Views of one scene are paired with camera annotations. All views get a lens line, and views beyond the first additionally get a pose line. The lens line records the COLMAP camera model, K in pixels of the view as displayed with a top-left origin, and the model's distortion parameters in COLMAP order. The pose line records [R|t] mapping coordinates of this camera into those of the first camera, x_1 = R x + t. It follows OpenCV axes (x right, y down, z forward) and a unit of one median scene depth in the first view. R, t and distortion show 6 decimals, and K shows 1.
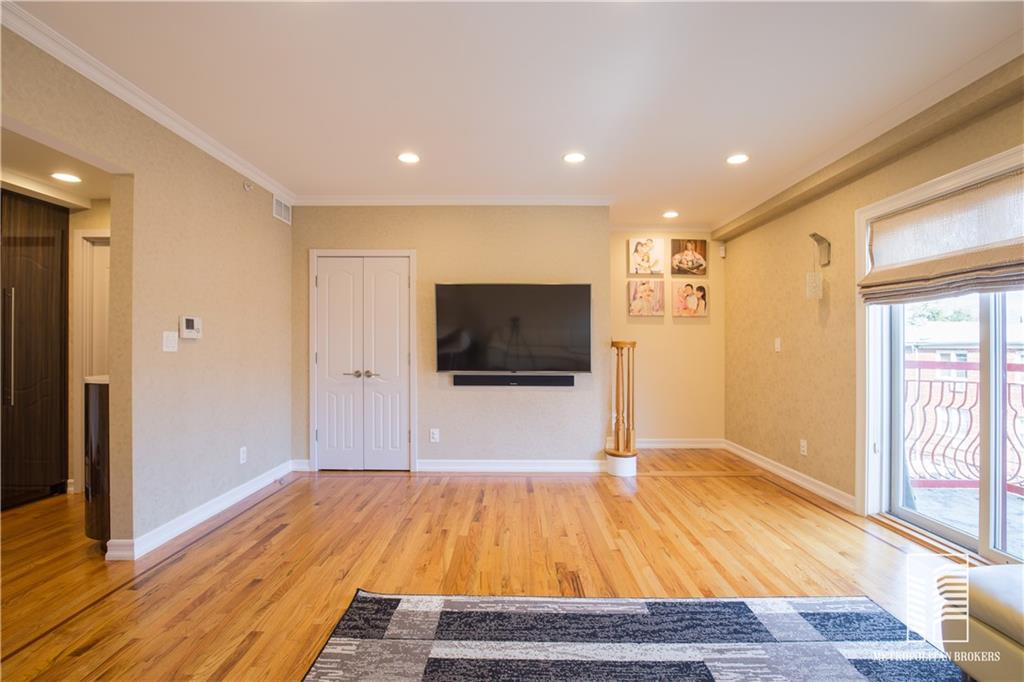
lens RADIAL K [[500.1, 0, 510.8], [0, 500.1, 341.0], [0, 0, 1]] dist [-0.031077, -0.000223]
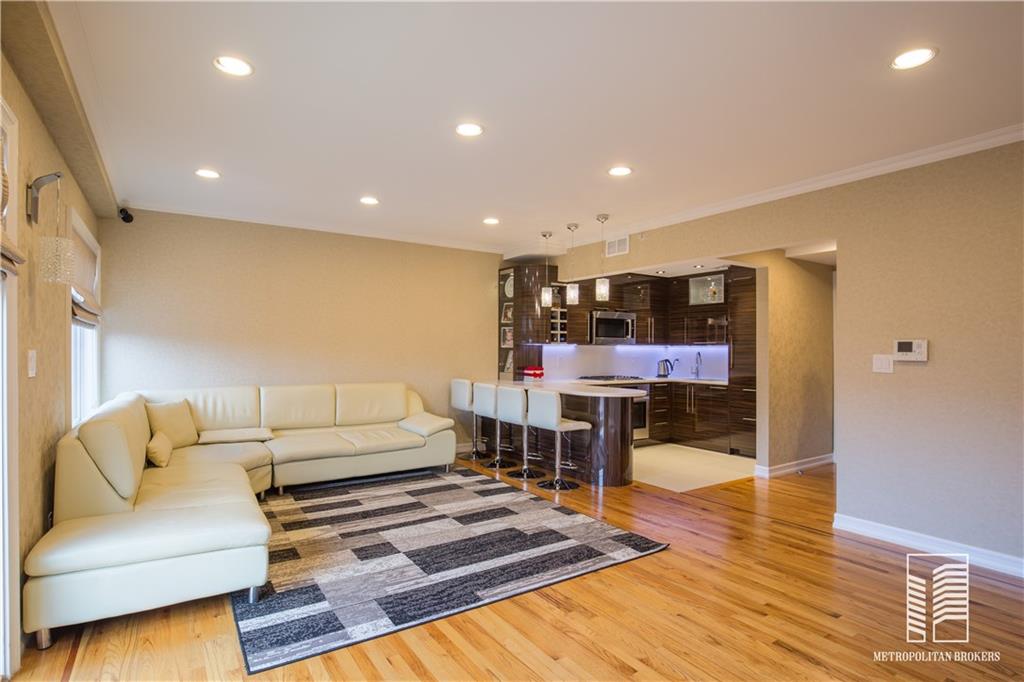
lens RADIAL K [[519.0, 0, 526.9], [0, 519.0, 349.5], [0, 0, 1]] dist [-0.019549, -0.000259]
pose [[-0.822357, -0.013605, -0.568809, 0.880331], [-0.006697, 0.999876, -0.014233, -0.011997], [0.568932, -0.007895, -0.822346, 2.070772]]
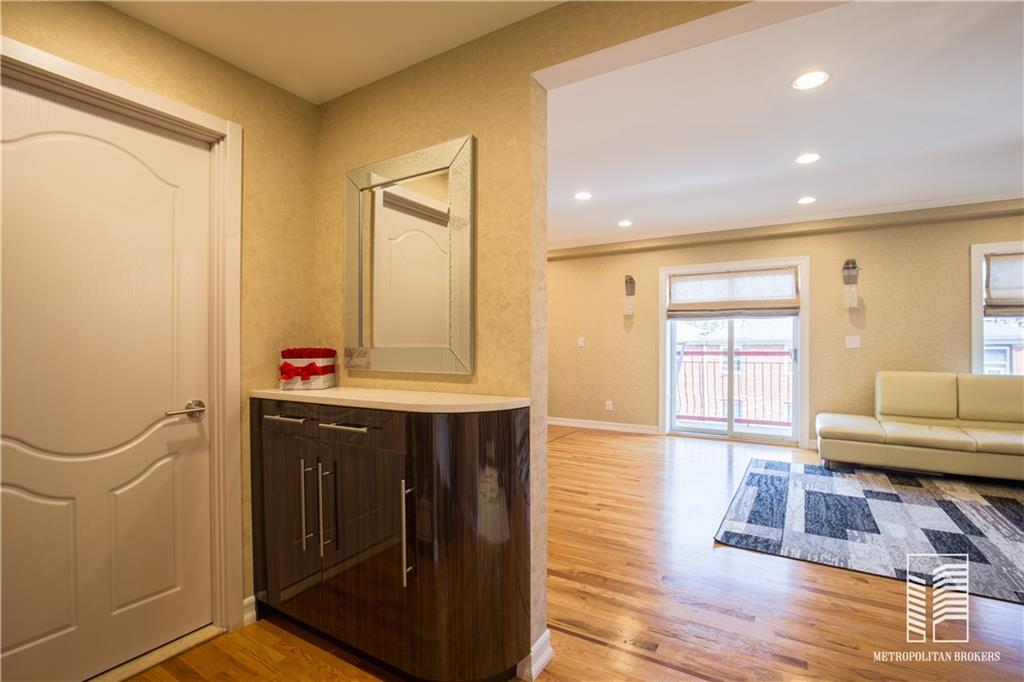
lens RADIAL K [[483.1, 0, 517.2], [0, 483.1, 342.0], [0, 0, 1]] dist [-0.029234, 0.001915]
pose [[0.502893, -0.002580, 0.864345, -1.705644], [-0.003709, 0.999980, 0.005143, 0.000761], [-0.864341, -0.005793, 0.502873, 0.873589]]
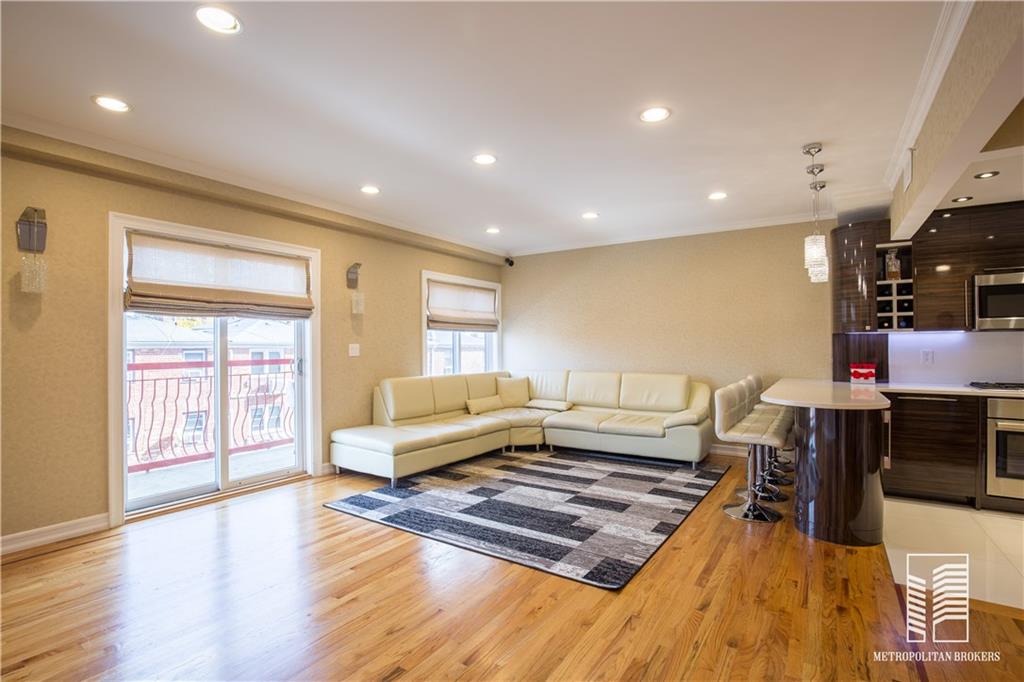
lens RADIAL K [[483.1, 0, 517.3], [0, 483.1, 351.5], [0, 0, 1]] dist [-0.029234, 0.001915]
pose [[-0.843535, -0.011275, 0.536955, -0.713142], [-0.008348, 0.999934, 0.007881, -0.010867], [-0.537009, 0.002165, -0.843574, 2.101564]]
